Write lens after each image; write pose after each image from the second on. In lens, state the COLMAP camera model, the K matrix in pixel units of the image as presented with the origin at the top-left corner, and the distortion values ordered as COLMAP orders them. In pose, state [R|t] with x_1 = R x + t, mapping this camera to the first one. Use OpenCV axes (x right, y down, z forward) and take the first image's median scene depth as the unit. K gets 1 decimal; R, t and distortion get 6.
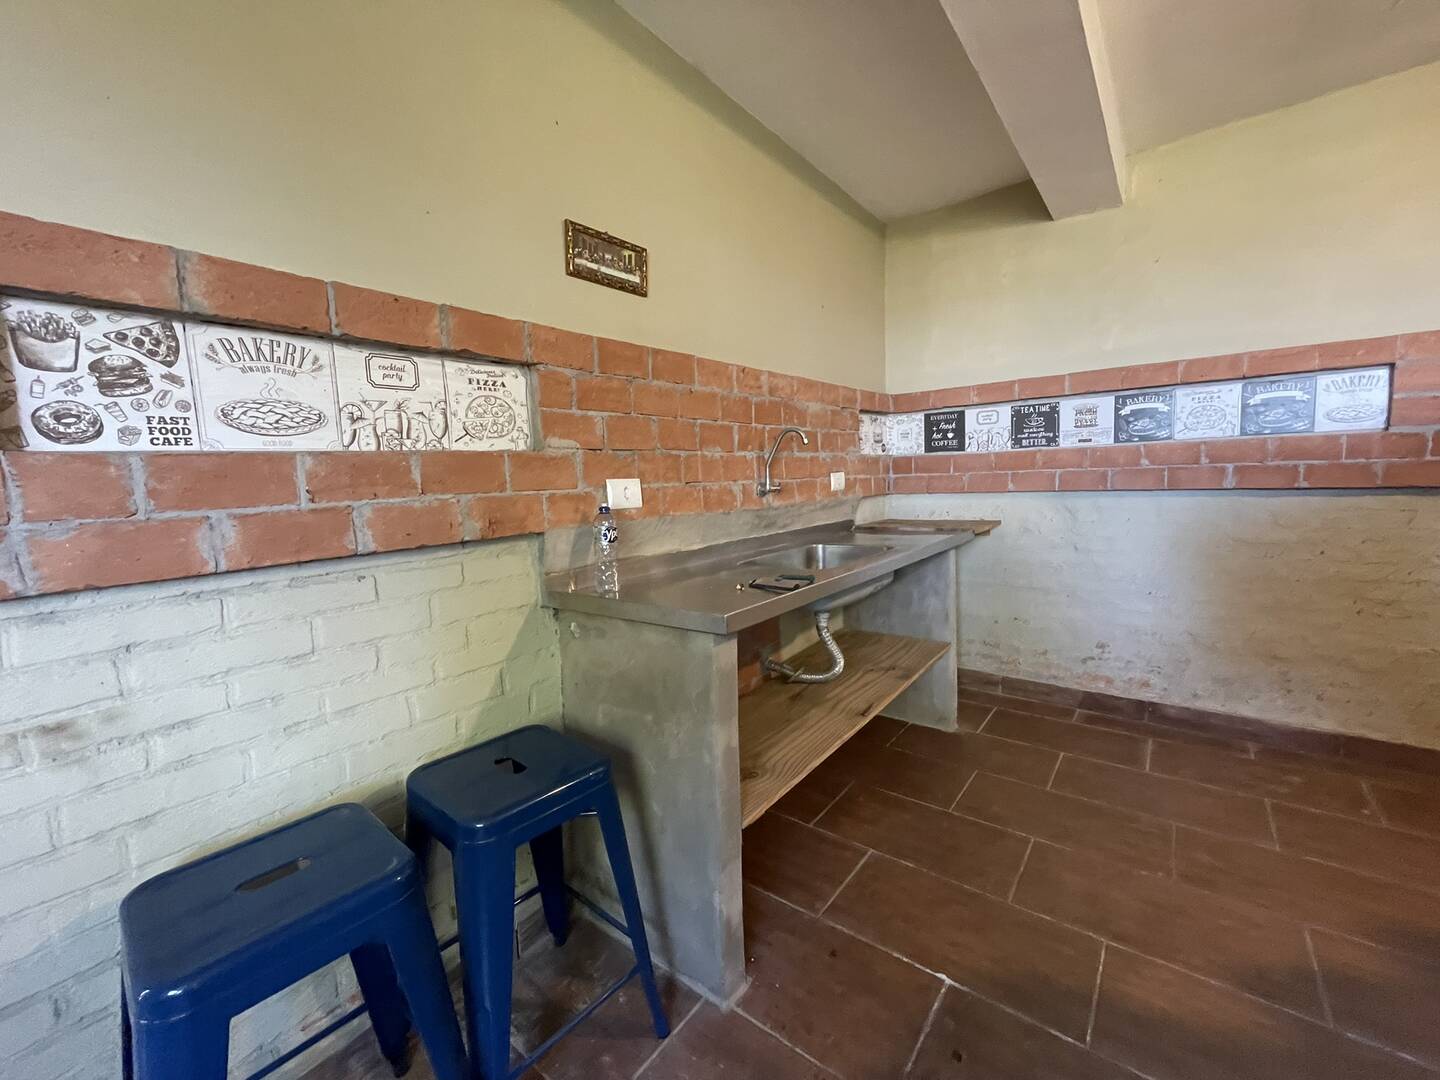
lens RADIAL K [[581.3, 0, 718.3], [0, 581.3, 533.1], [0, 0, 1]] dist [-0.004452, 0.000101]
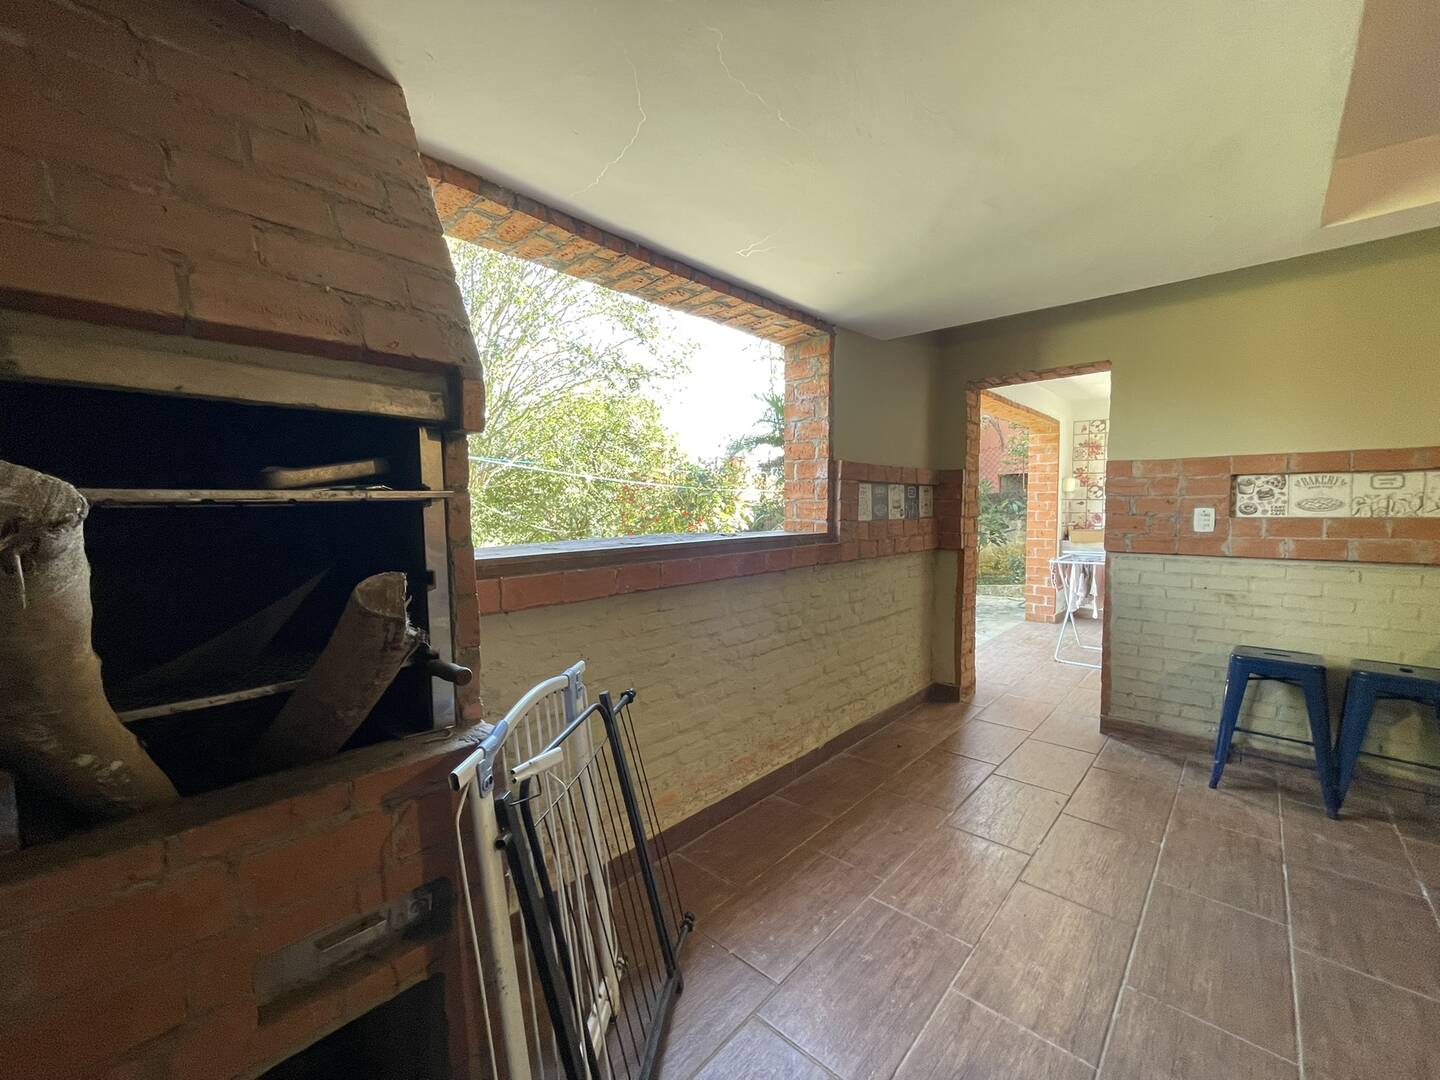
lens RADIAL K [[581.3, 0, 718.6], [0, 581.3, 536.3], [0, 0, 1]] dist [-0.004452, 0.000101]
pose [[-0.081083, 0.088022, -0.992813, 2.176706], [-0.094680, 0.990908, 0.095585, -0.049688], [0.992200, 0.101750, -0.072012, -1.580038]]
